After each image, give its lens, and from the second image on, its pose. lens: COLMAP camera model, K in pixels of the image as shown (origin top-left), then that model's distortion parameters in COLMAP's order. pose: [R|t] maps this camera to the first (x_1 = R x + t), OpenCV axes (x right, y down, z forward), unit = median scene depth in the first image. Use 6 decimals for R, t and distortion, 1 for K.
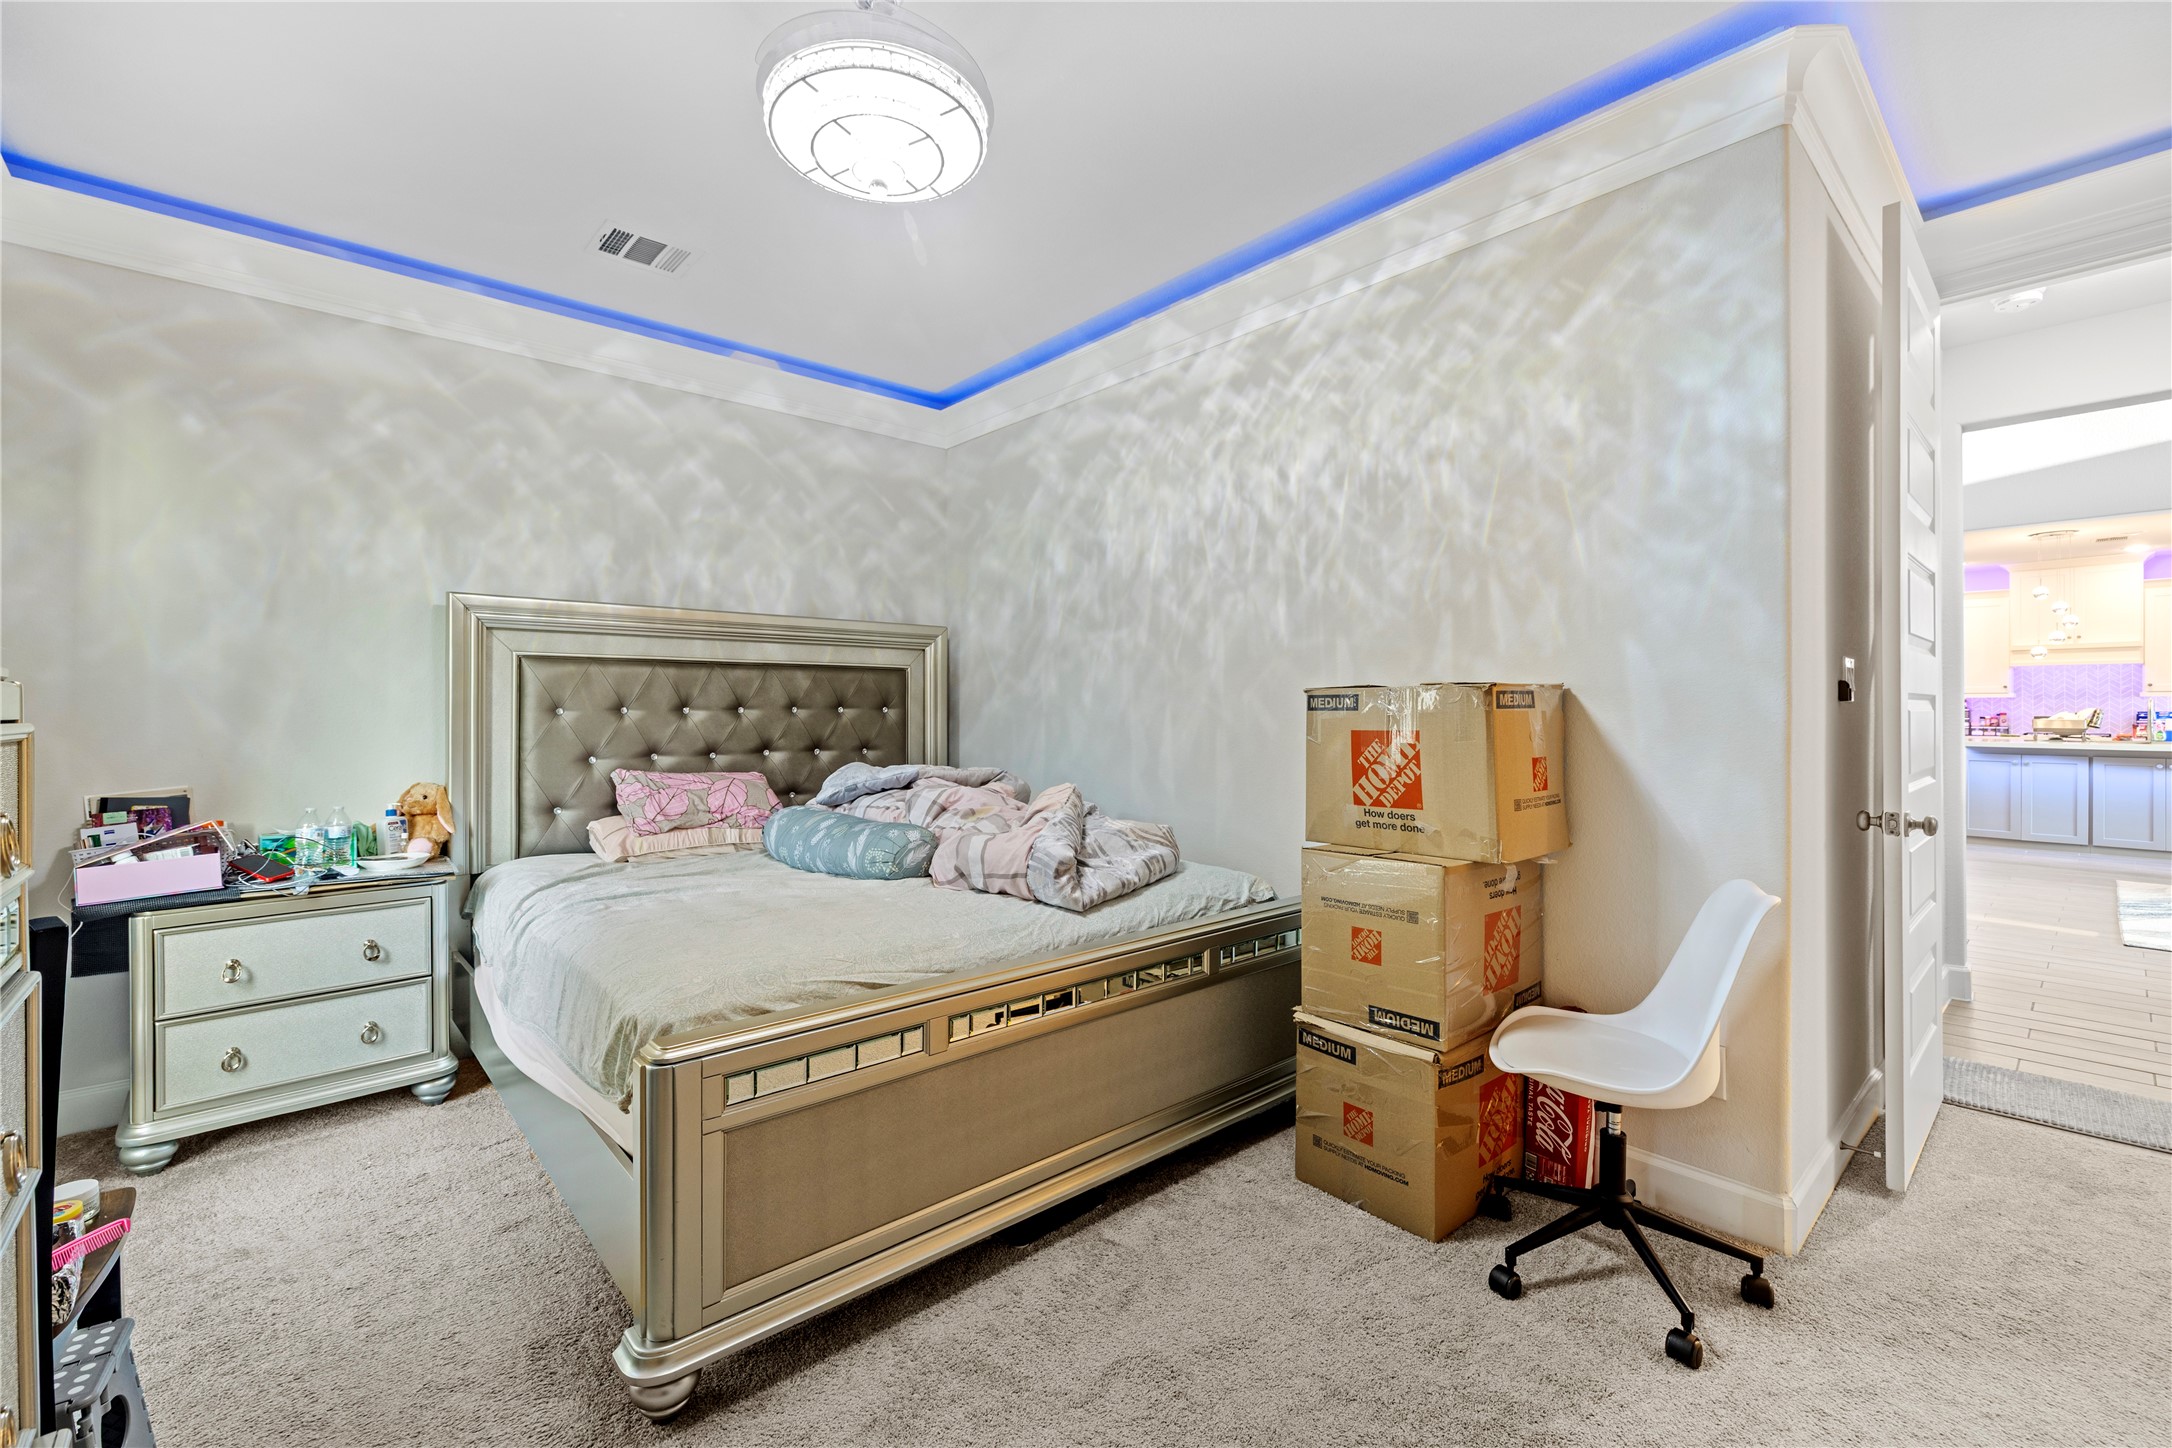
lens RADIAL K [[911.6, 0, 1078.7], [0, 911.6, 709.3], [0, 0, 1]] dist [-0.000795, 0.000610]
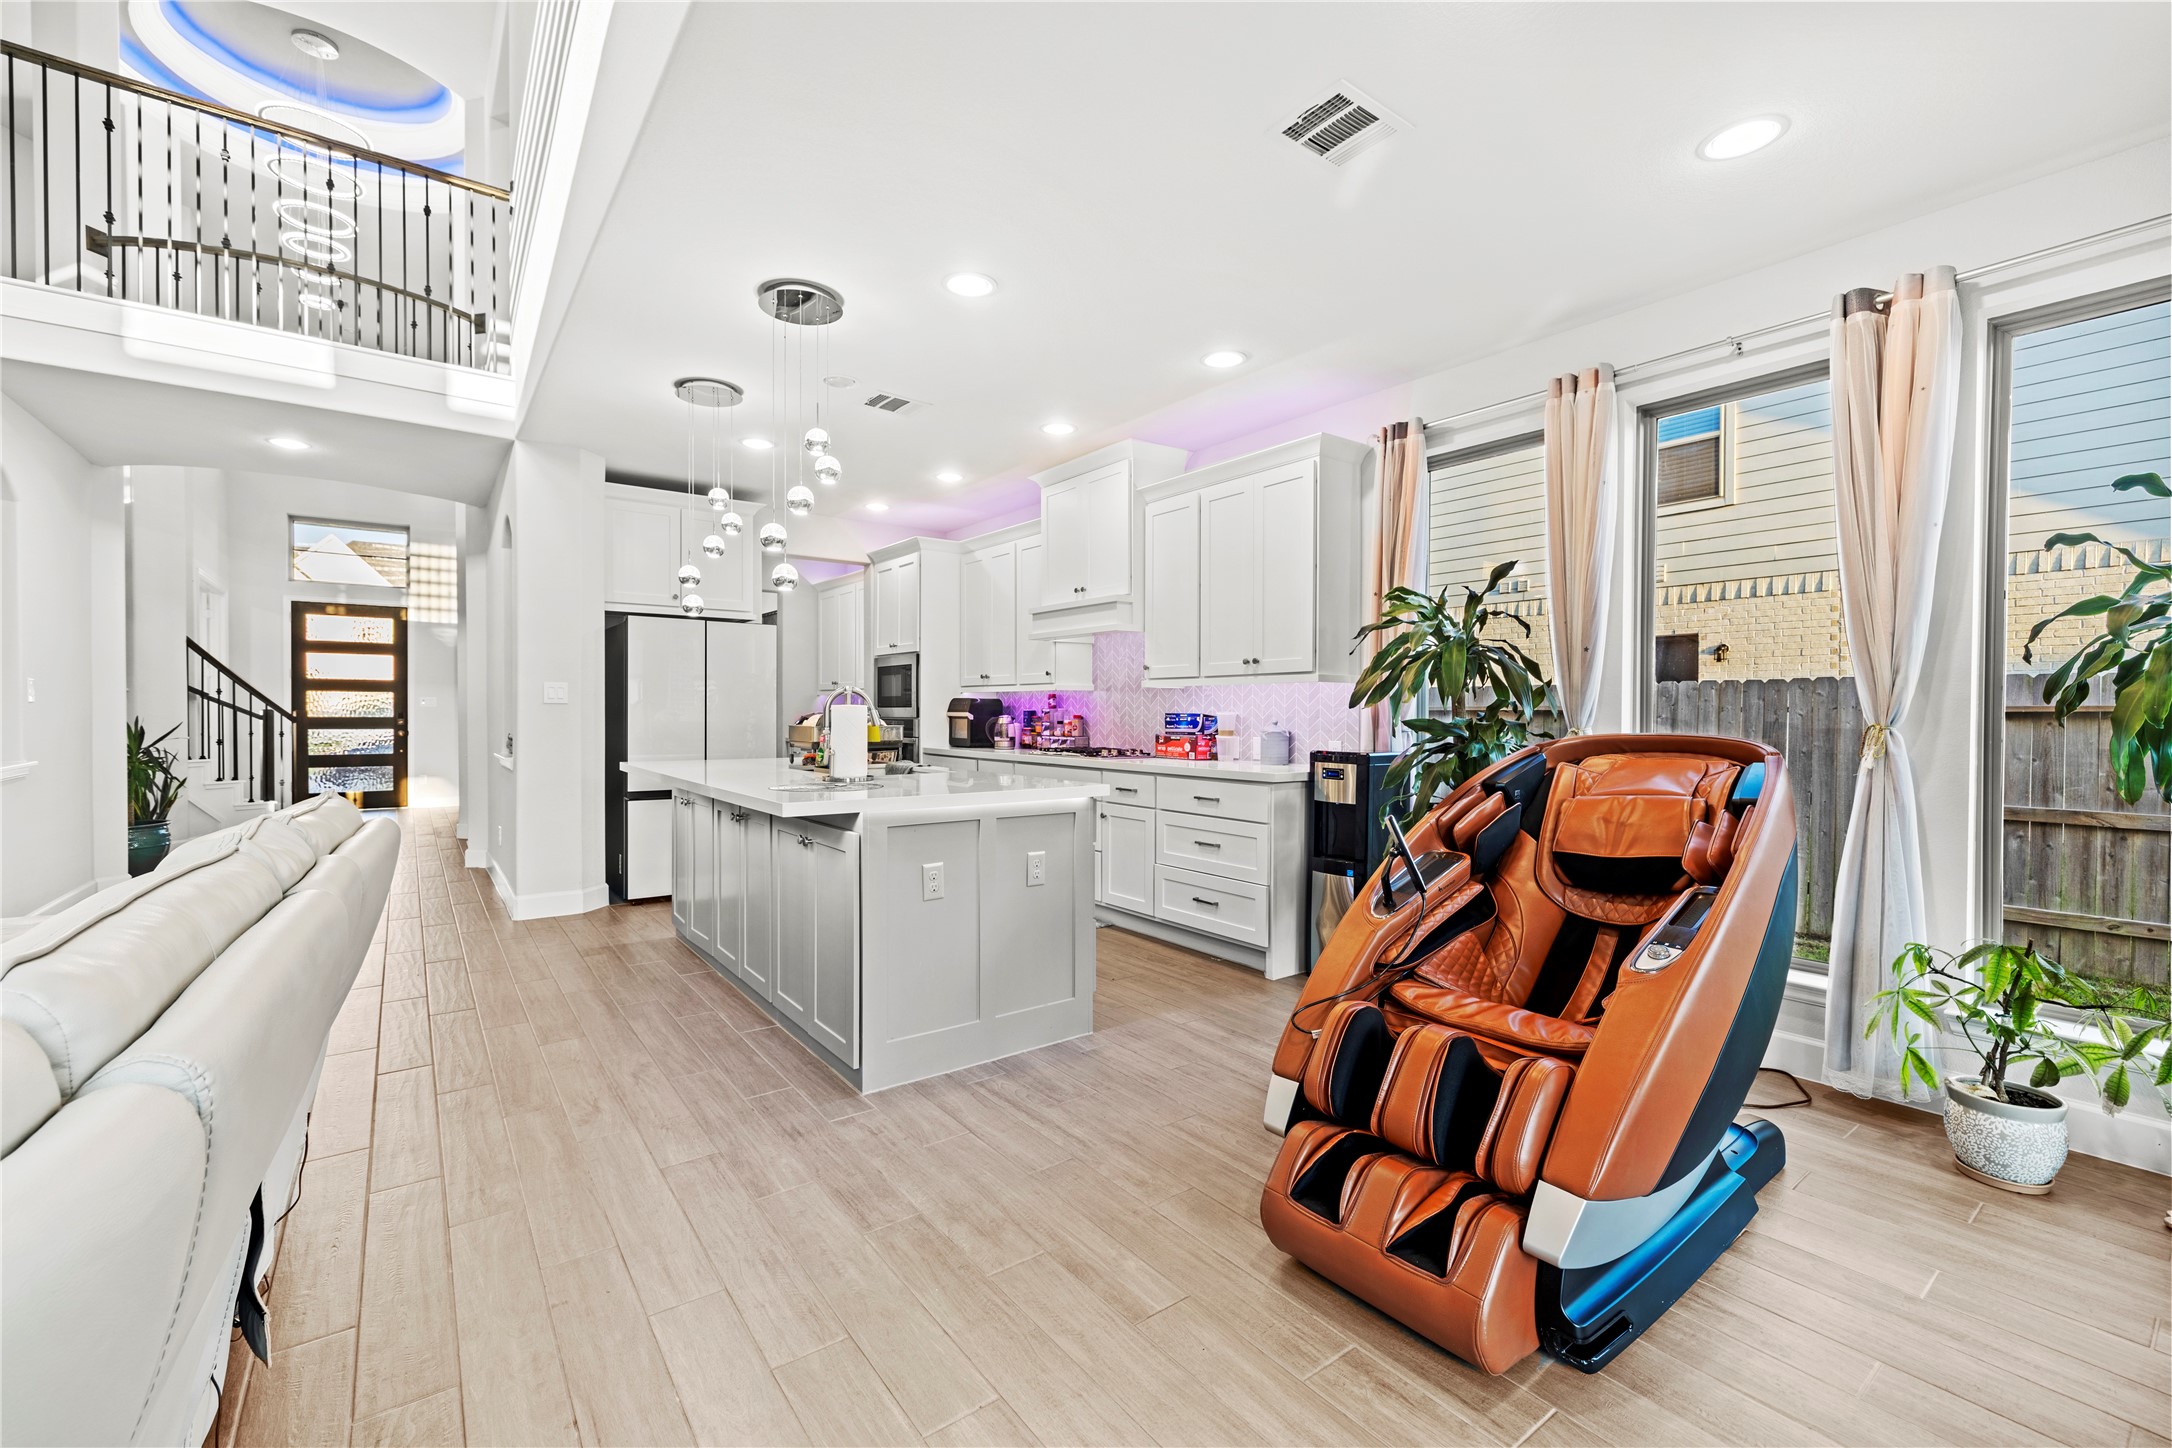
lens RADIAL K [[911.6, 0, 1079.5], [0, 911.6, 720.3], [0, 0, 1]] dist [-0.000795, 0.000610]
pose [[0.996868, 0.003967, -0.078990, 1.311274], [-0.003289, 0.999957, 0.008708, 0.002421], [0.079021, -0.008421, 0.996837, 0.456537]]
